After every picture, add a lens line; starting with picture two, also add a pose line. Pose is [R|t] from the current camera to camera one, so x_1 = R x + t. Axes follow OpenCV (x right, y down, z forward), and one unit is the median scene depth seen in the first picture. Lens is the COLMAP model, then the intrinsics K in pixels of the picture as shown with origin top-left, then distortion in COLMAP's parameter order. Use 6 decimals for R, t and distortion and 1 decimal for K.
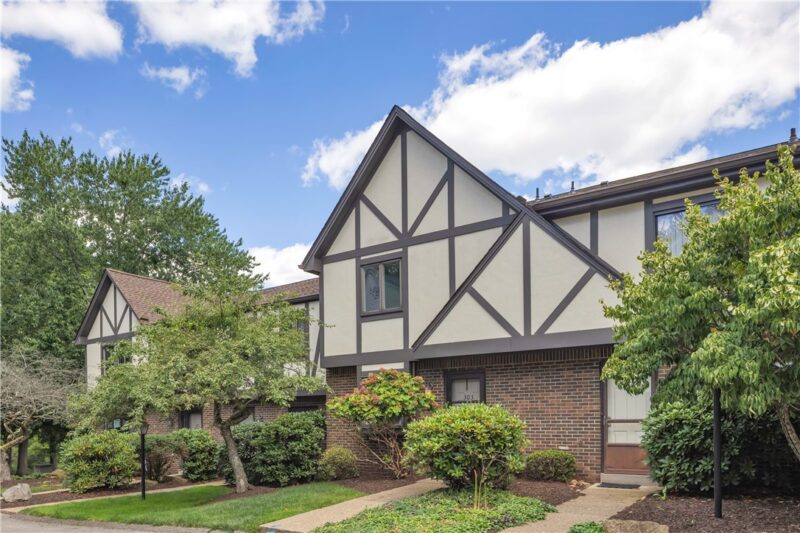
lens RADIAL K [[590.0, 0, 370.7], [0, 590.0, 252.7], [0, 0, 1]] dist [-0.004282, -0.001999]
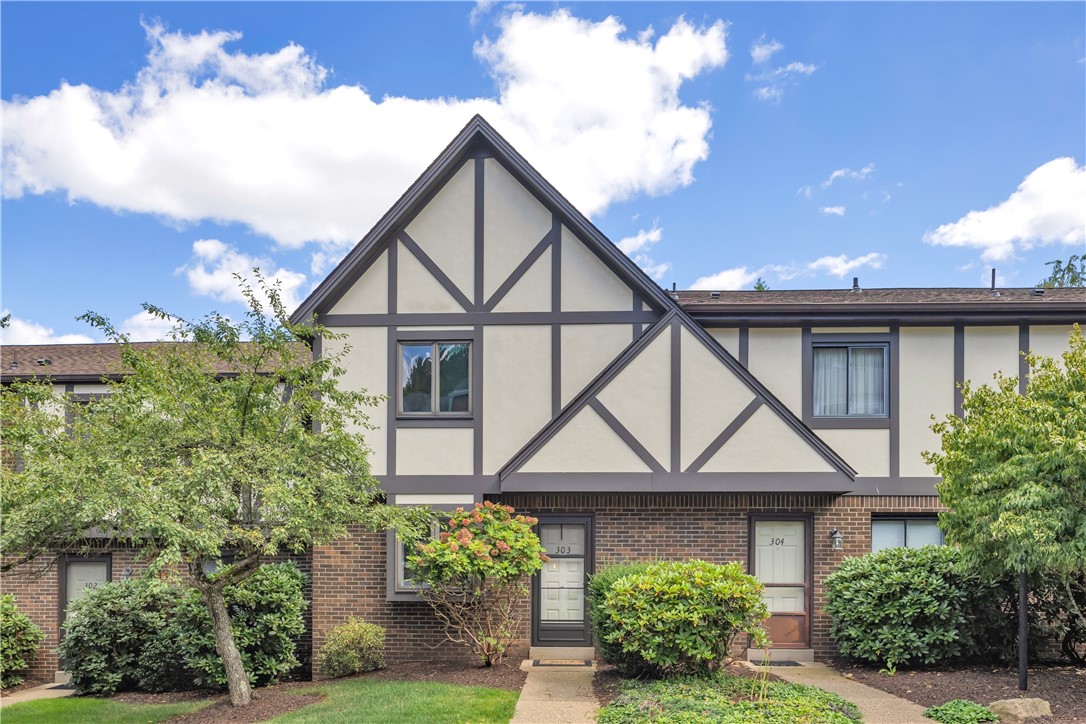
lens RADIAL K [[818.6, 0, 543.0], [0, 818.6, 362.0], [0, 0, 1]] dist [0.001024, 0.000117]
pose [[0.822809, 0.159132, 0.545584, -0.404659], [-0.165661, 0.985466, -0.037597, 0.057425], [-0.543637, -0.059447, 0.837213, 0.180853]]
